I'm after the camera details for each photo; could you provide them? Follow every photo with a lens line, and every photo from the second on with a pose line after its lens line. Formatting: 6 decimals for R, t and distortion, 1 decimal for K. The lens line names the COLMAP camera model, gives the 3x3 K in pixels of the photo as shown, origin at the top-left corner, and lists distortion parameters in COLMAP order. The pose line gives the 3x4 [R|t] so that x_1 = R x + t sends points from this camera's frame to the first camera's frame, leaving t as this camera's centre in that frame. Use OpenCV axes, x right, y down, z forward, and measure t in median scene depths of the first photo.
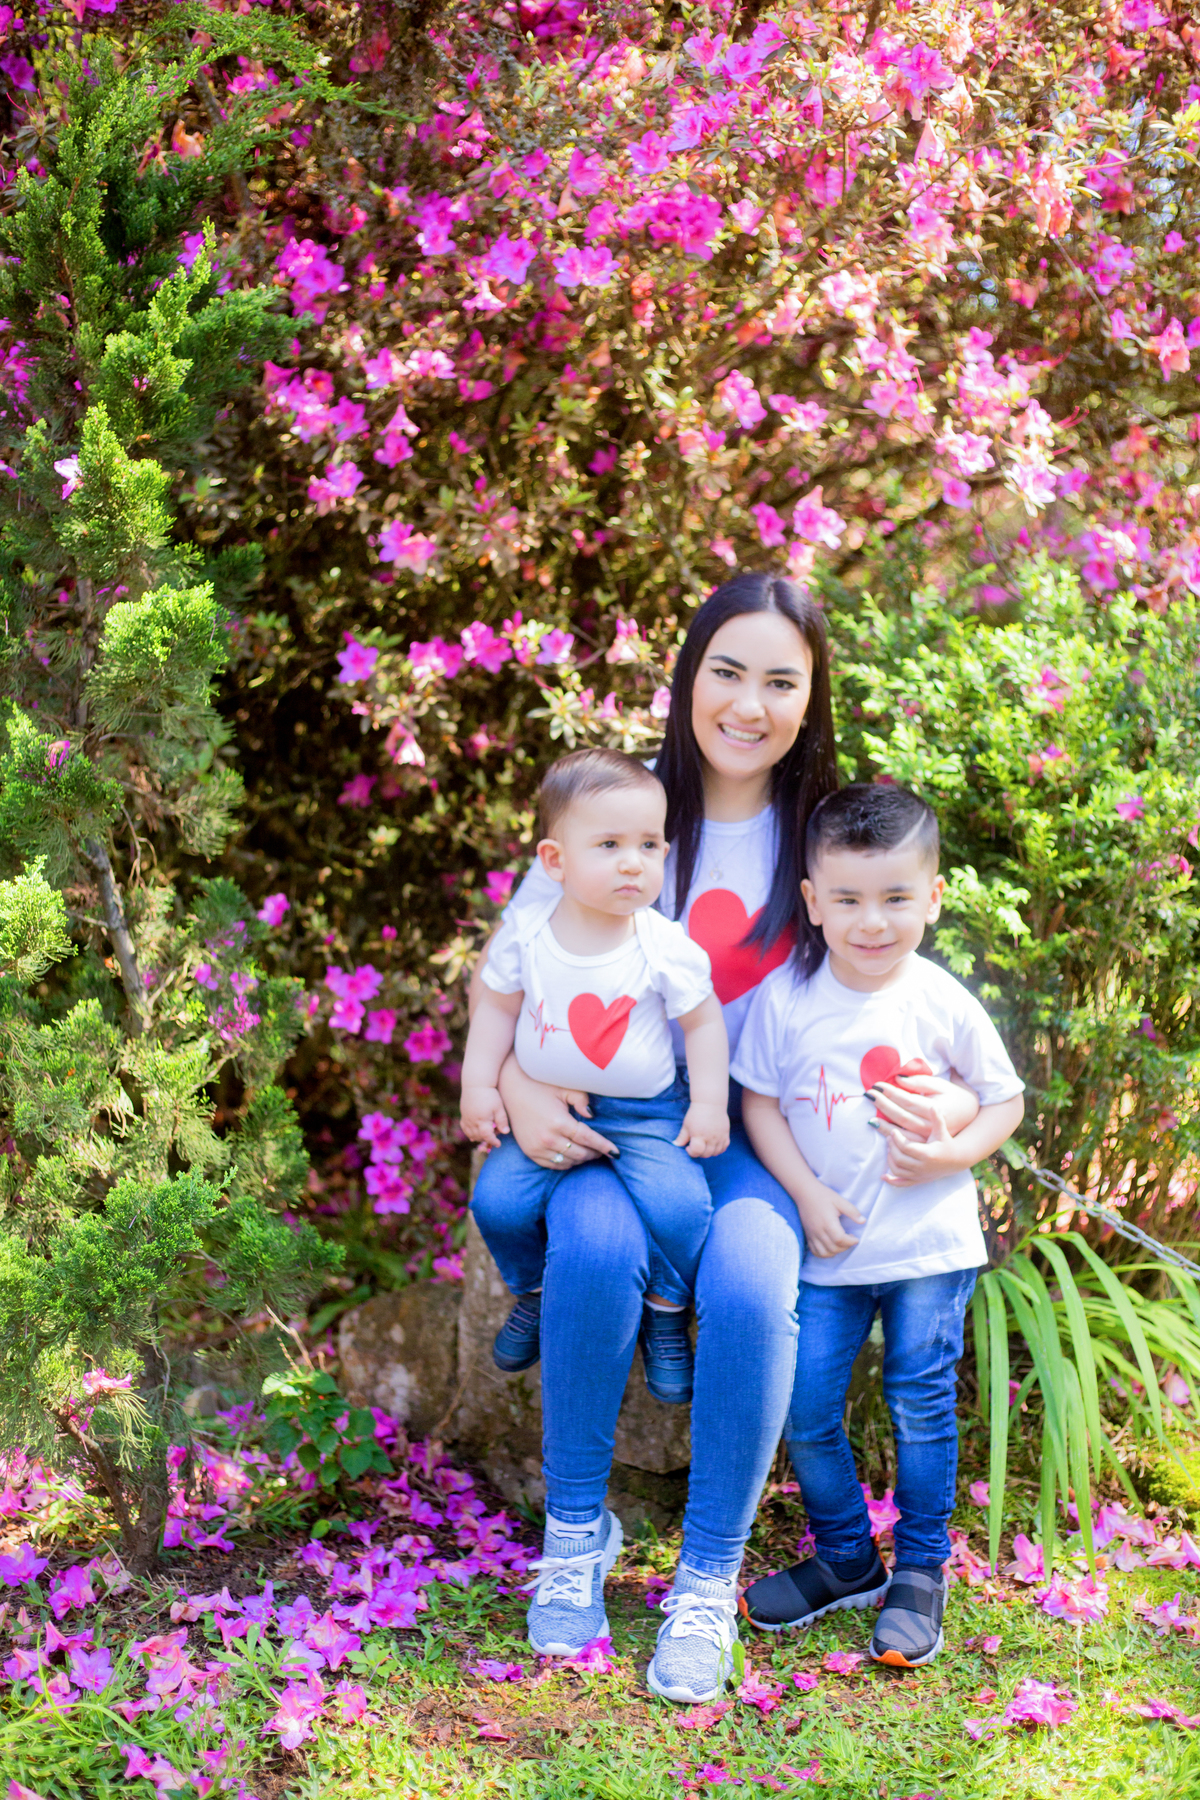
lens RADIAL K [[2631.4, 0, 658.9], [0, 2631.4, 898.1], [0, 0, 1]] dist [-0.119104, -0.039622]
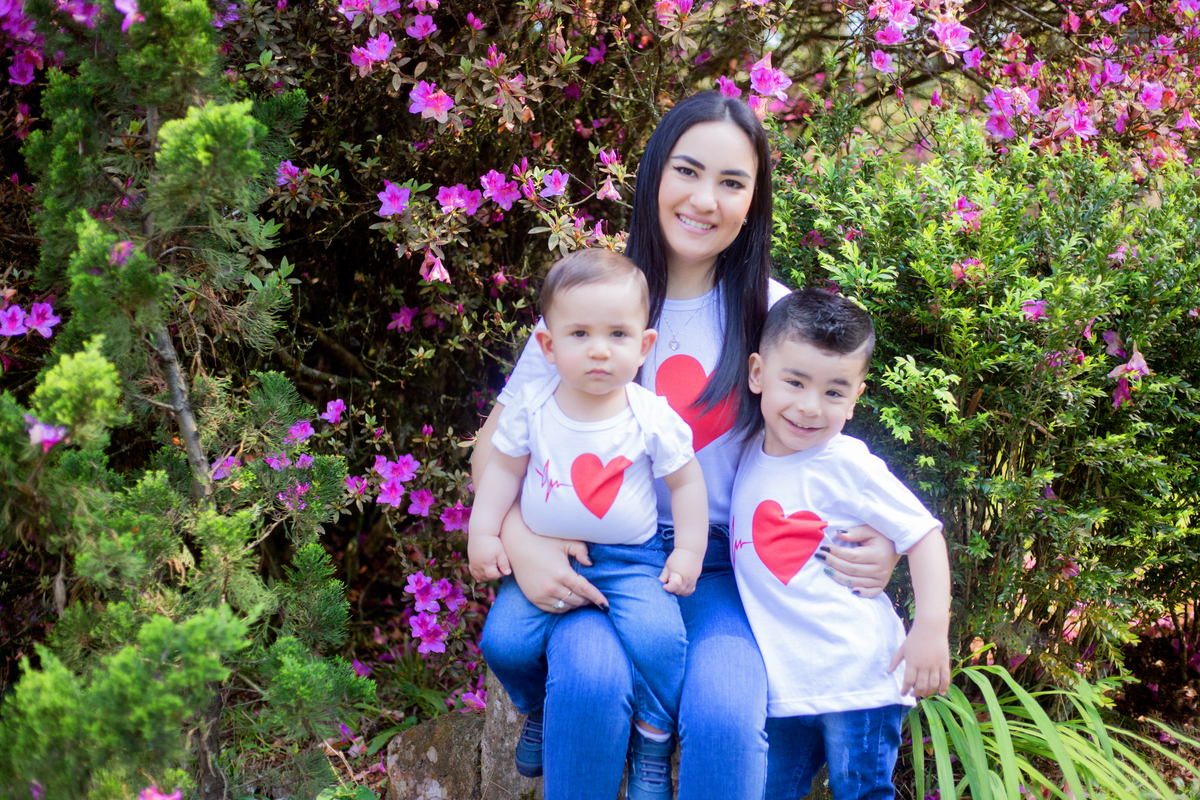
lens RADIAL K [[1754.2, 0, 600.7], [0, 1754.2, 400.0], [0, 0, 1]] dist [-0.119104, -0.039622]
pose [[0.999608, -0.011629, -0.025457, 0.000883], [0.010788, 0.999400, -0.032898, 0.033019], [0.025825, 0.032610, 0.999134, 0.211774]]
